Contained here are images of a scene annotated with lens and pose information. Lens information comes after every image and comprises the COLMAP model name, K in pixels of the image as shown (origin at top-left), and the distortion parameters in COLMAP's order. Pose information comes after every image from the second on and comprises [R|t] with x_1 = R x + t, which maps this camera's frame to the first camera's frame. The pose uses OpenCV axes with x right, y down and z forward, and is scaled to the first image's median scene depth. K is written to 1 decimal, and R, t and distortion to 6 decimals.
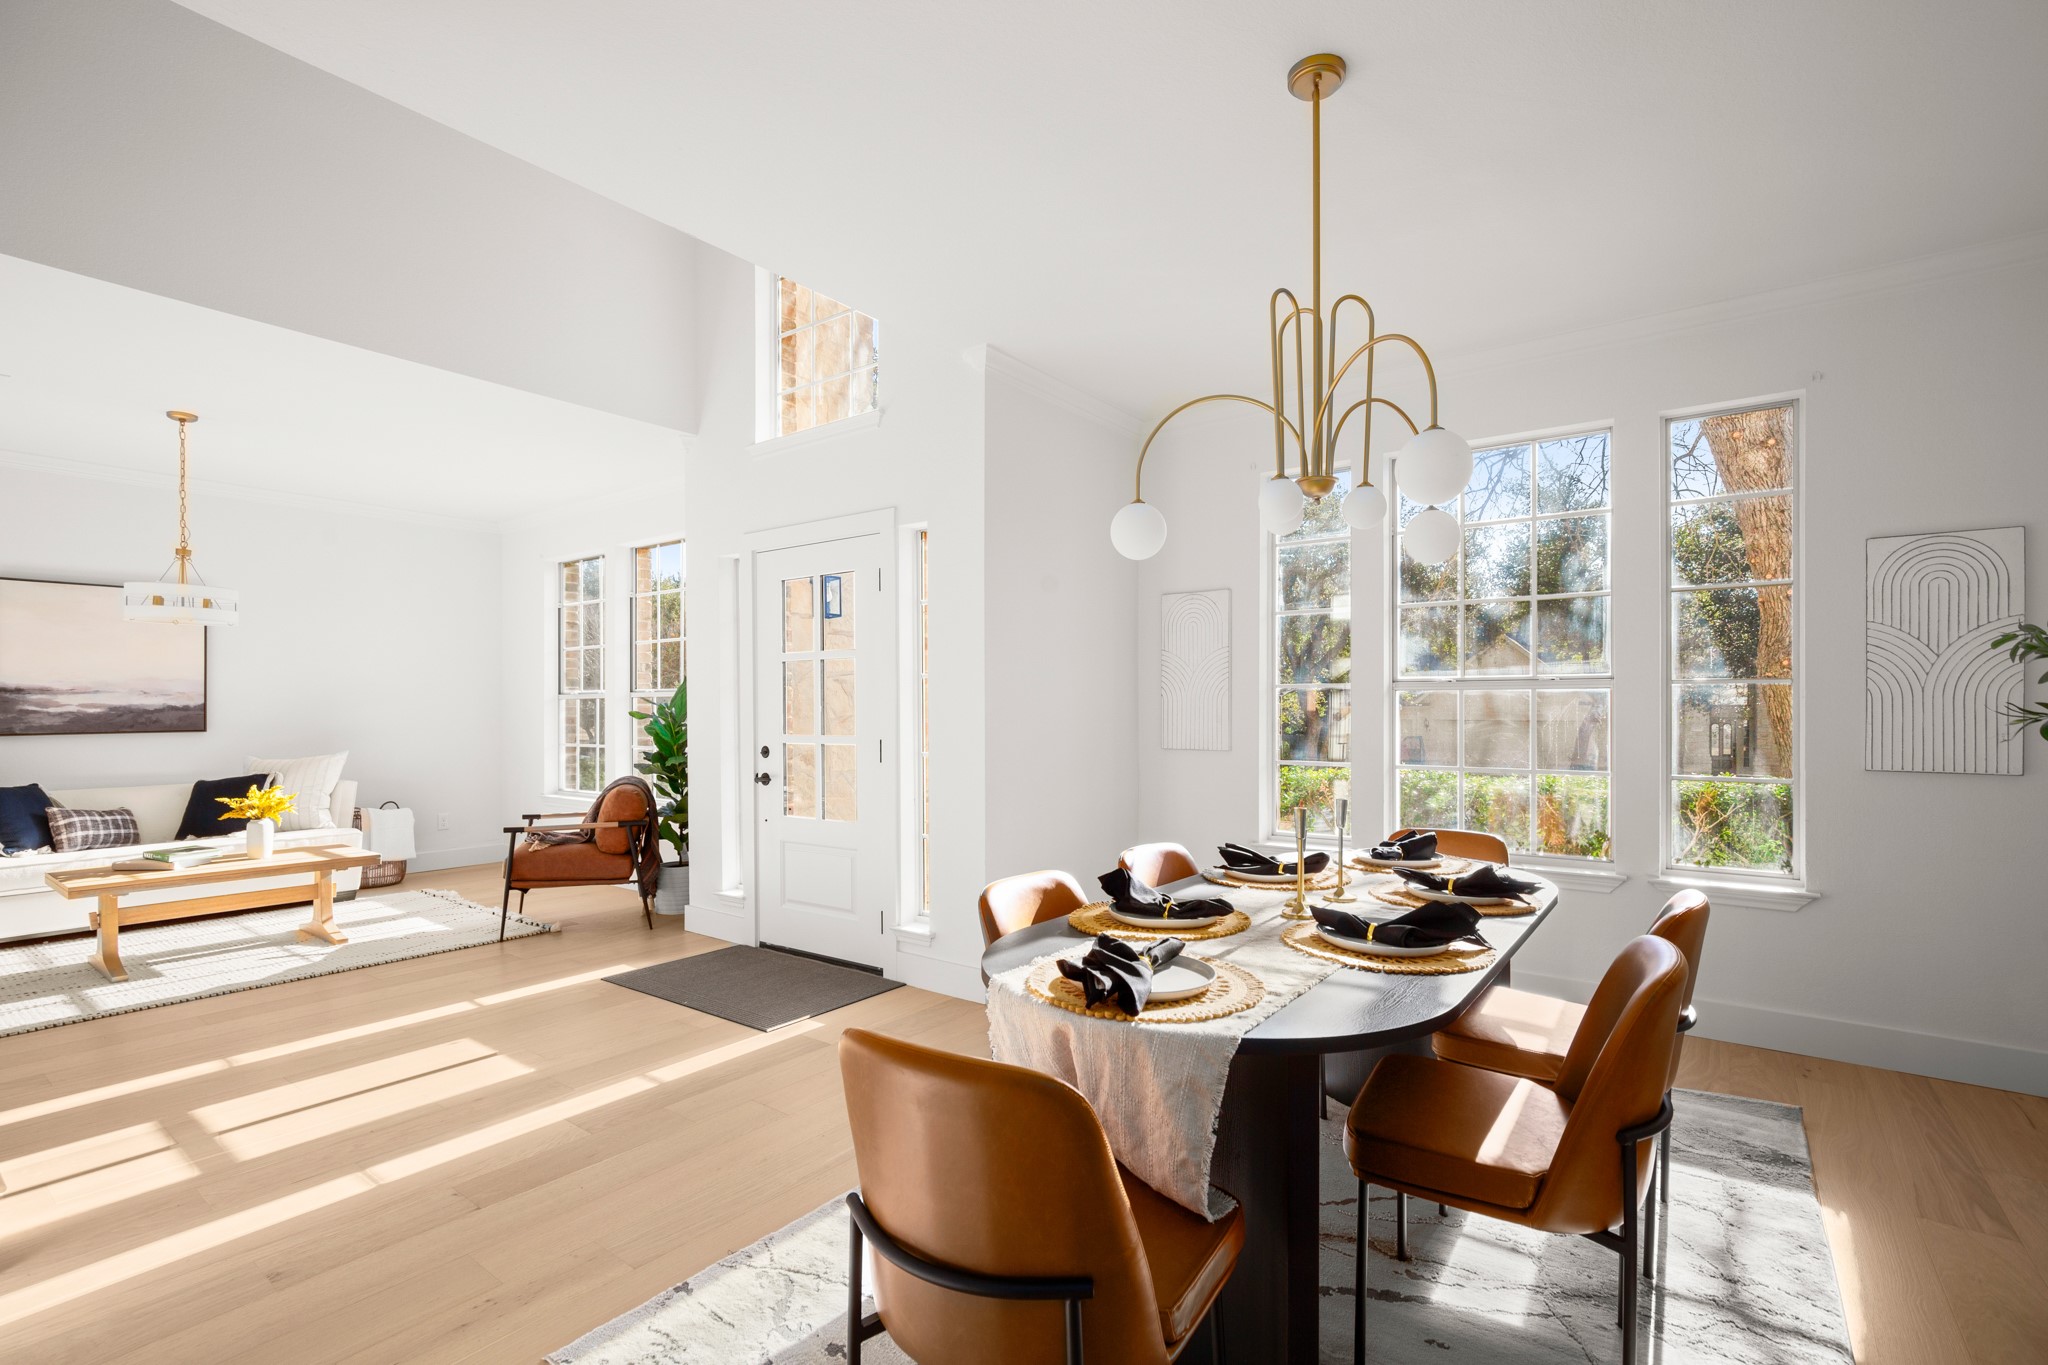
lens RADIAL K [[917.3, 0, 1024.0], [0, 917.3, 682.5], [0, 0, 1]] dist [0.001592, 0.001275]
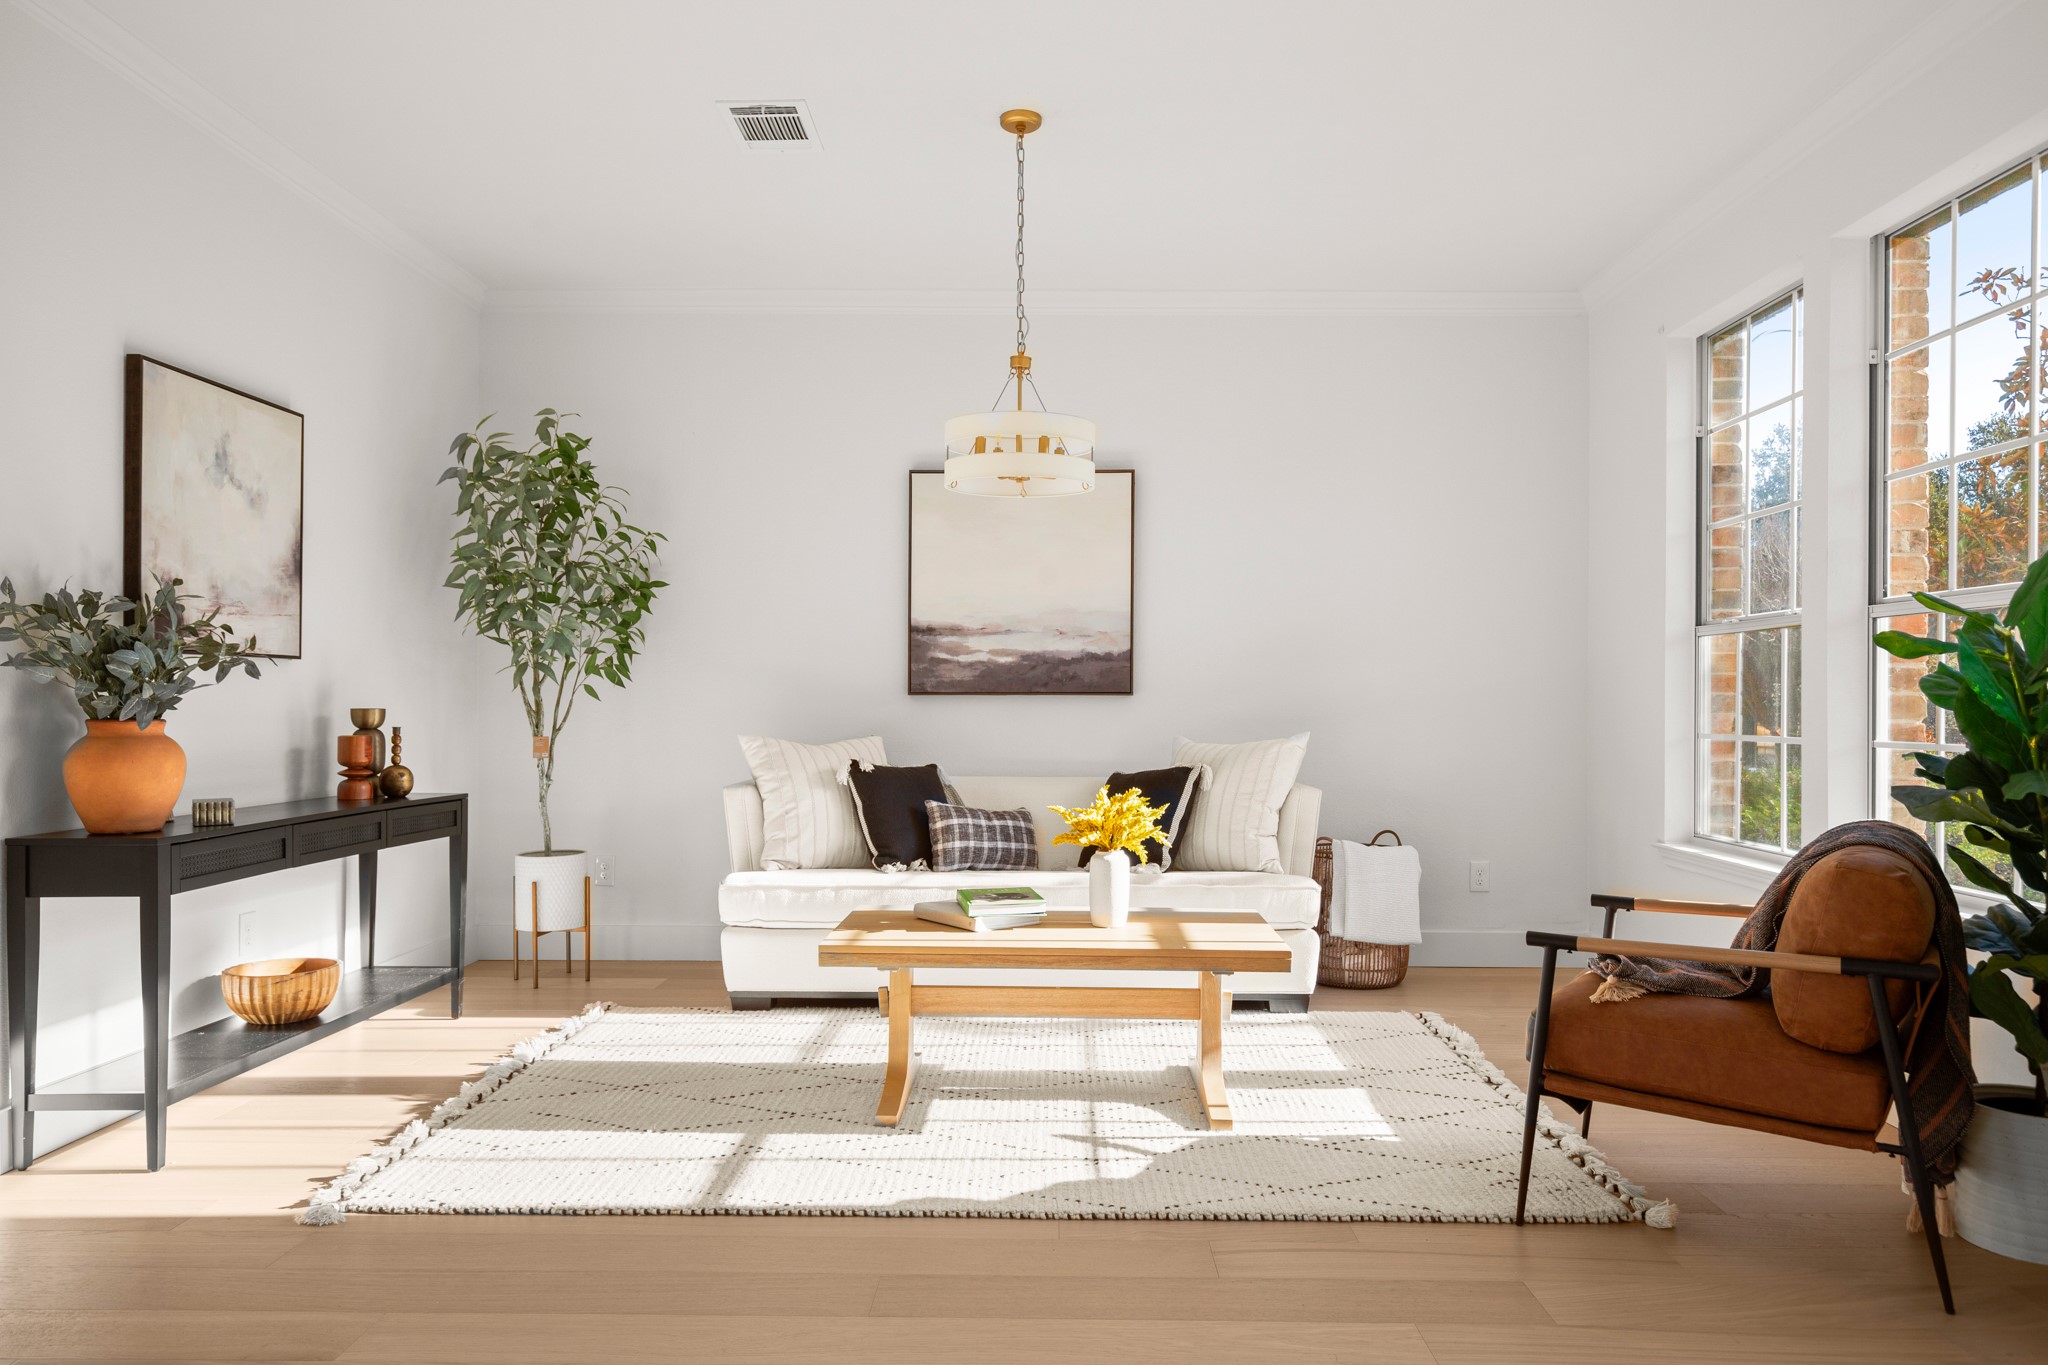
lens RADIAL K [[1383.4, 0, 1025.8], [0, 1383.4, 726.2], [0, 0, 1]] dist [-0.004425, -0.003161]
pose [[0.589166, 0.022764, -0.807691, -0.202745], [0.015903, 0.999083, 0.039759, 0.041114], [0.807855, -0.036269, 0.588264, 0.445053]]
